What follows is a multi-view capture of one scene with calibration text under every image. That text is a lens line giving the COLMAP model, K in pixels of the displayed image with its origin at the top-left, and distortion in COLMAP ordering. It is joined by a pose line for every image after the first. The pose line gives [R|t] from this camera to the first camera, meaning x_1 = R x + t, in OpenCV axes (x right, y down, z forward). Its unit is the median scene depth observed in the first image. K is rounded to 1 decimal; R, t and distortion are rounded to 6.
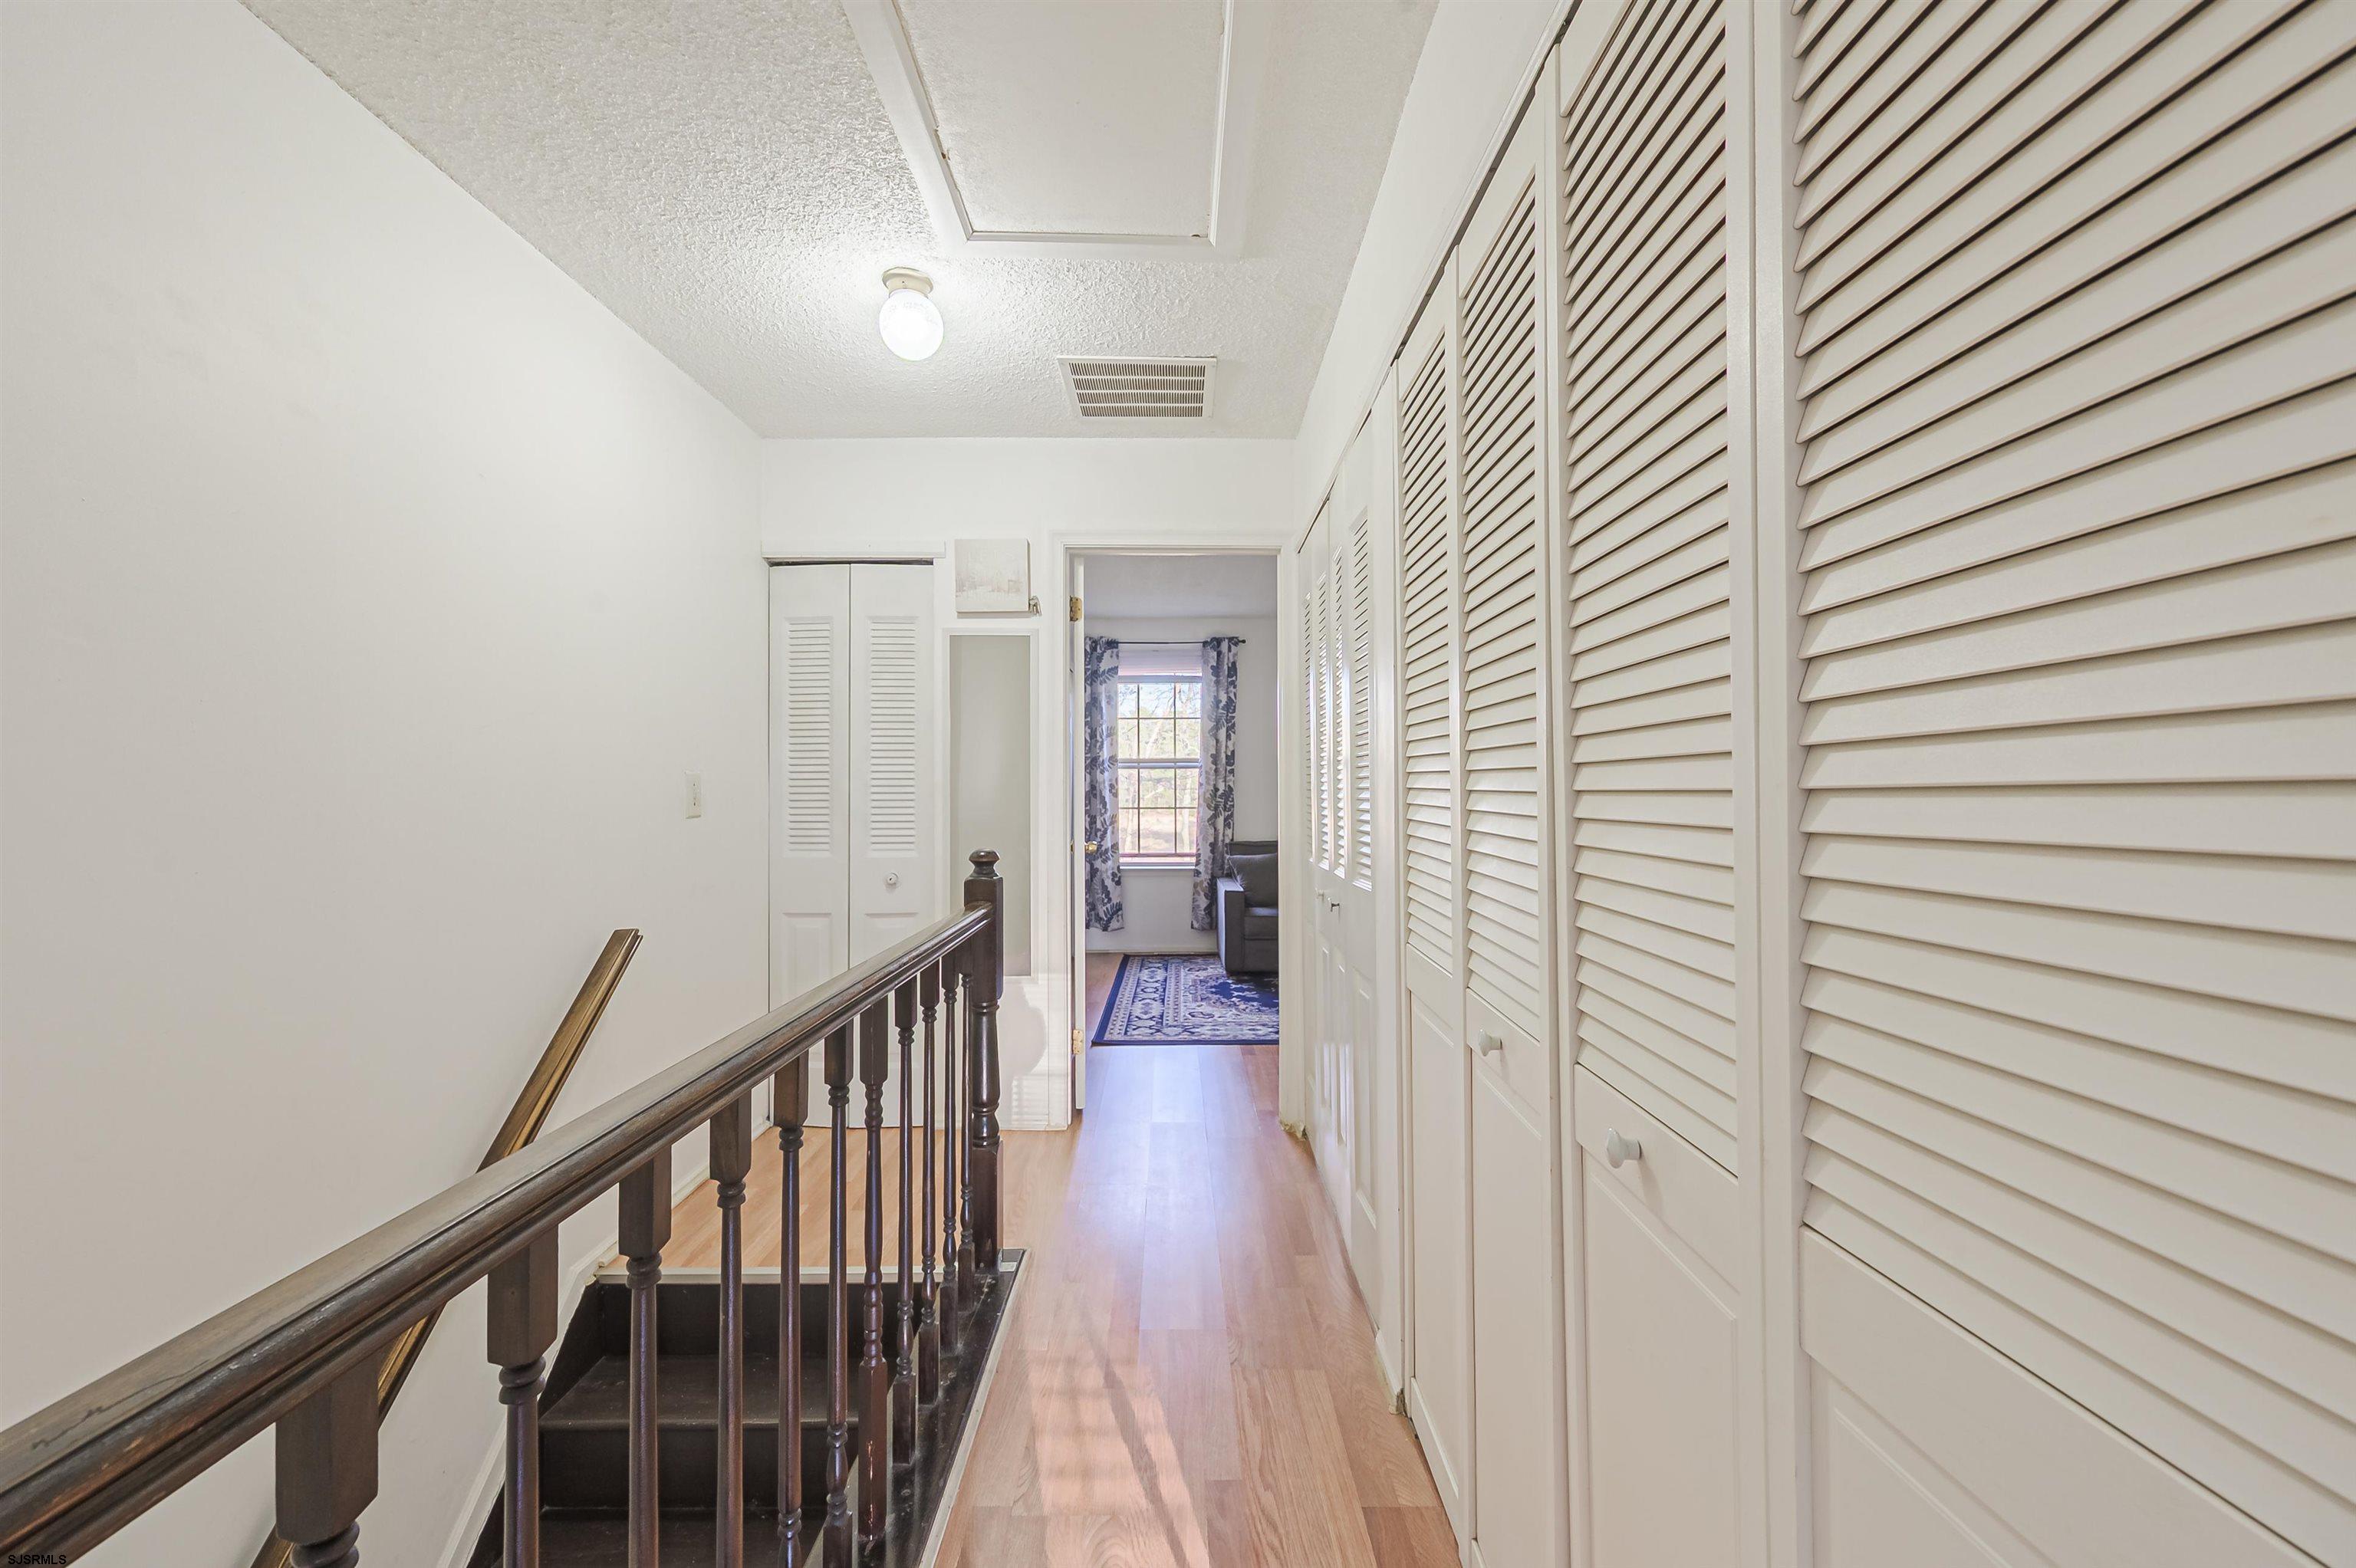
lens RADIAL K [[936.2, 0, 1178.0], [0, 936.2, 784.0], [0, 0, 1]] dist [-0.001552, 0.001174]
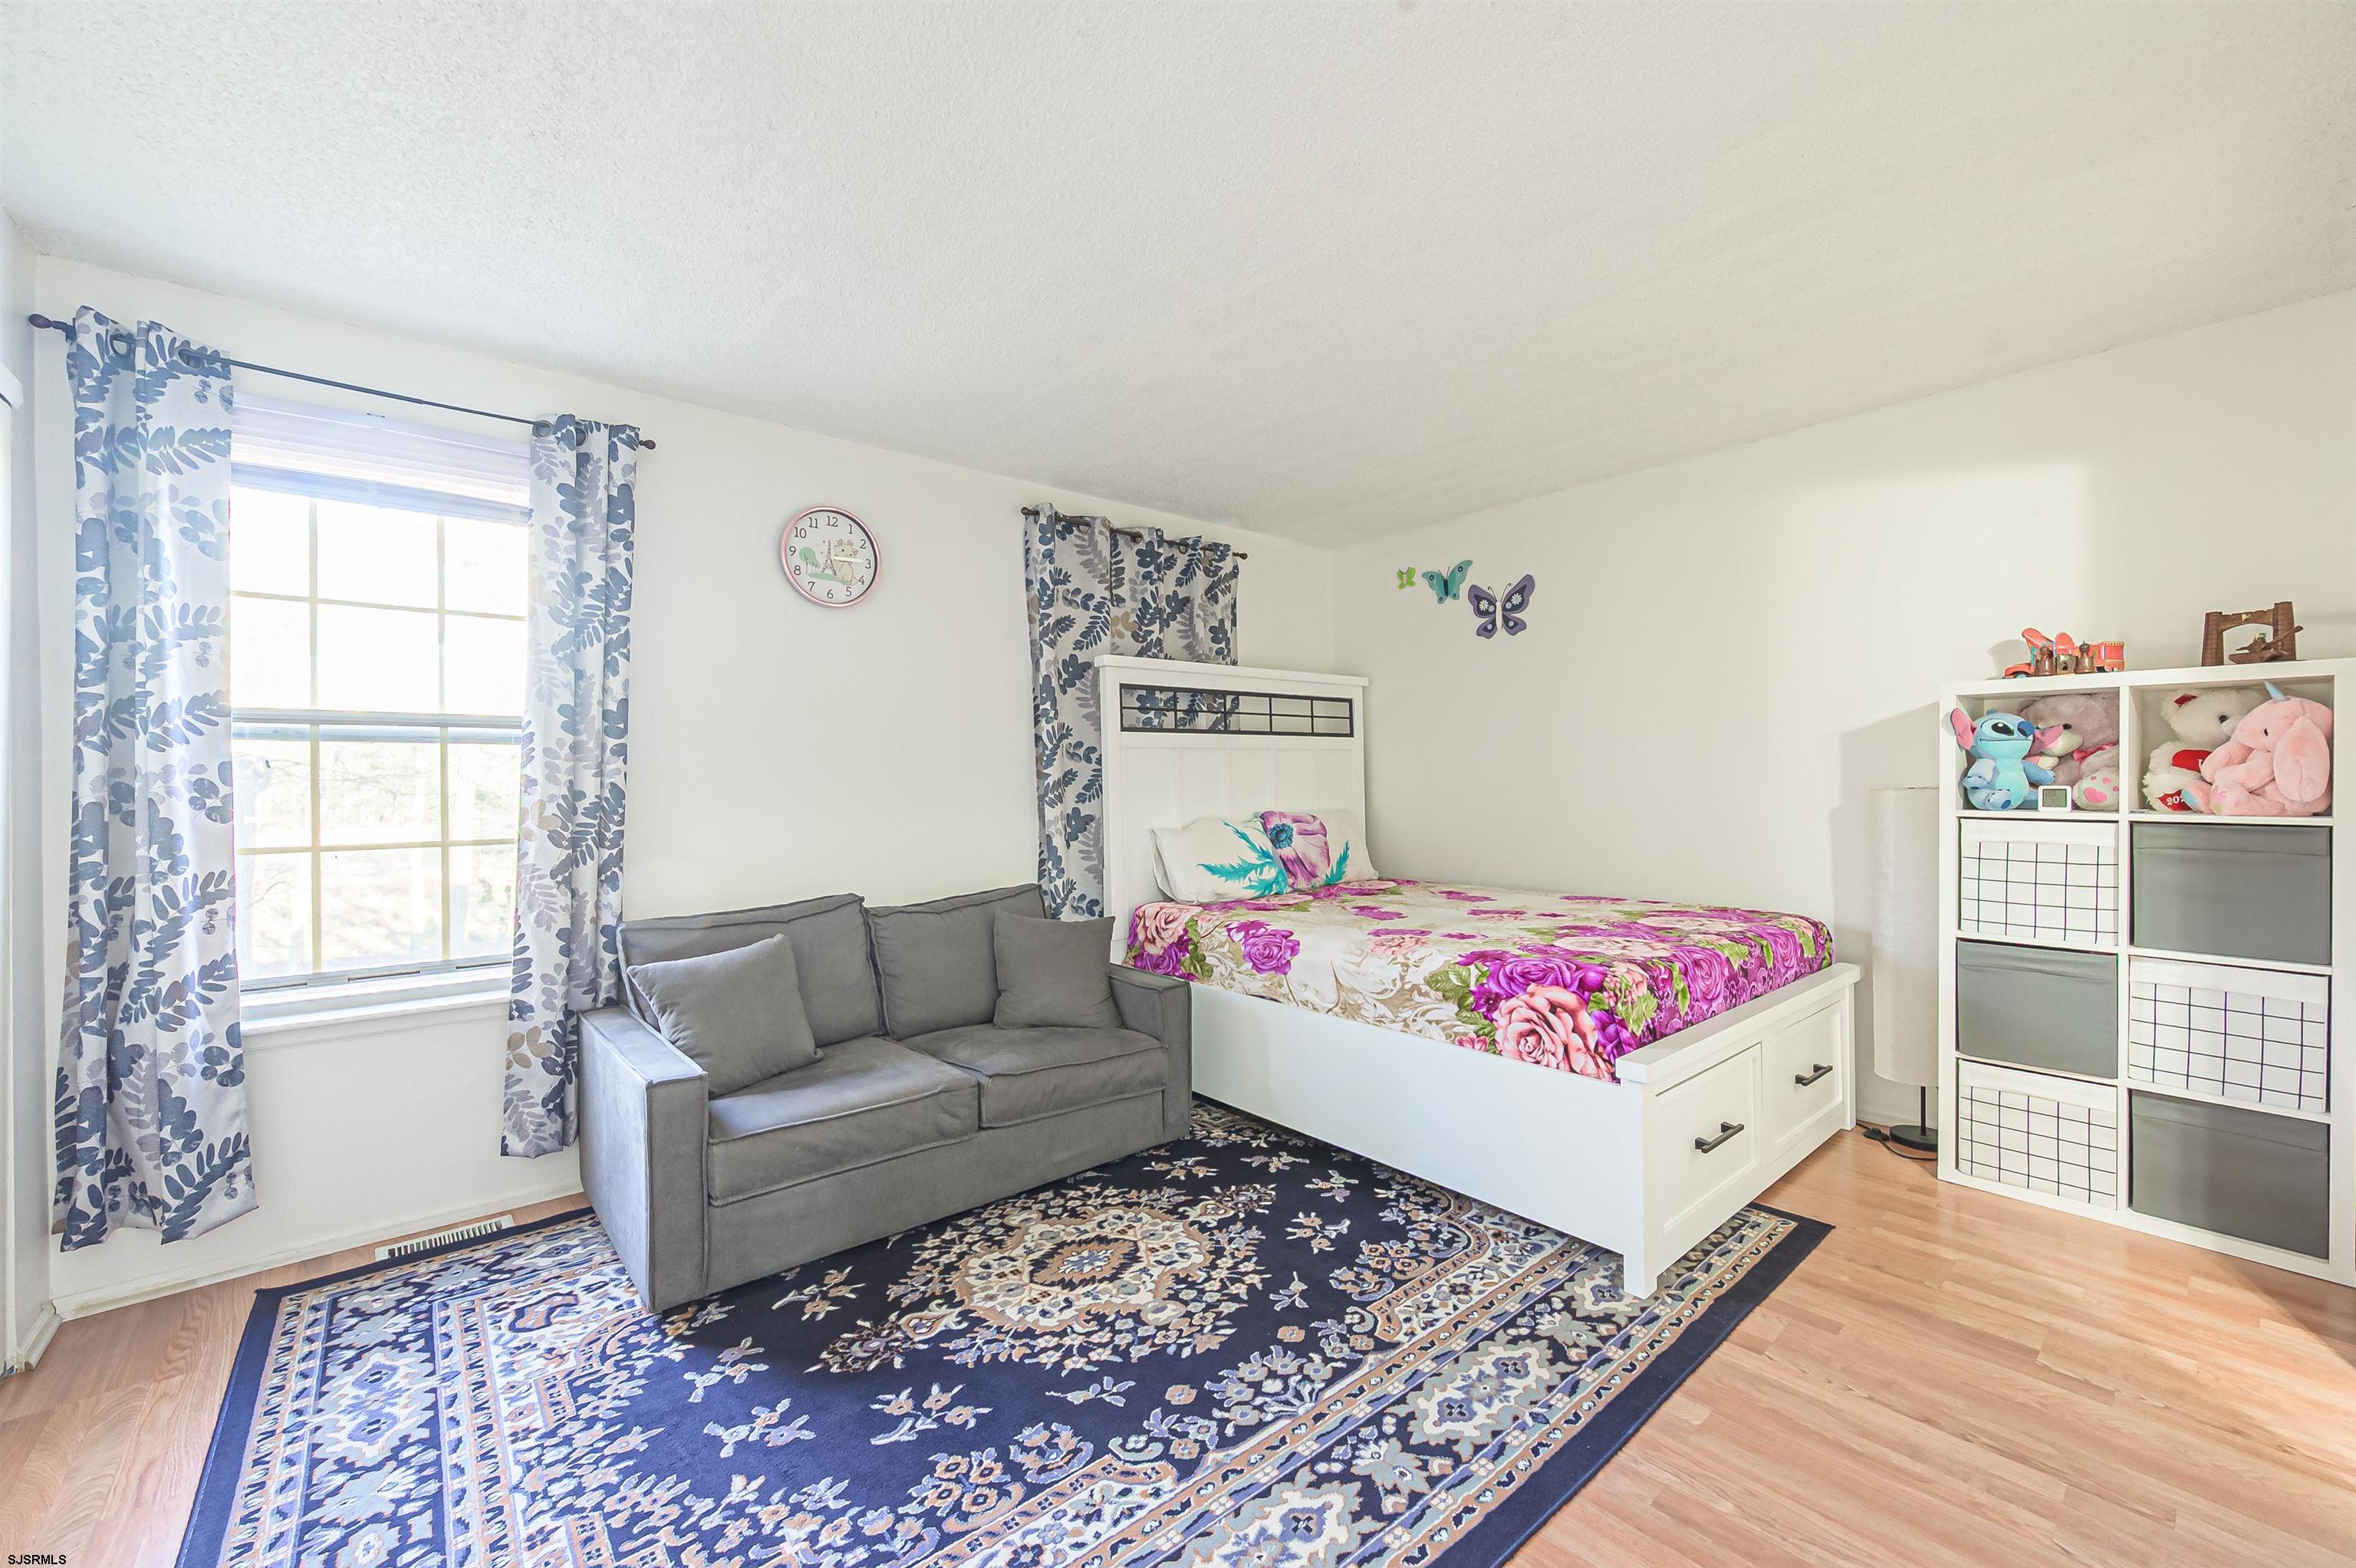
lens RADIAL K [[936.2, 0, 1178.0], [0, 936.2, 784.0], [0, 0, 1]] dist [-0.001552, 0.001174]
pose [[0.764906, -0.004035, 0.644129, -0.020355], [0.002683, 0.999992, 0.003079, 0.000657], [-0.644136, -0.000627, 0.764910, 0.525890]]
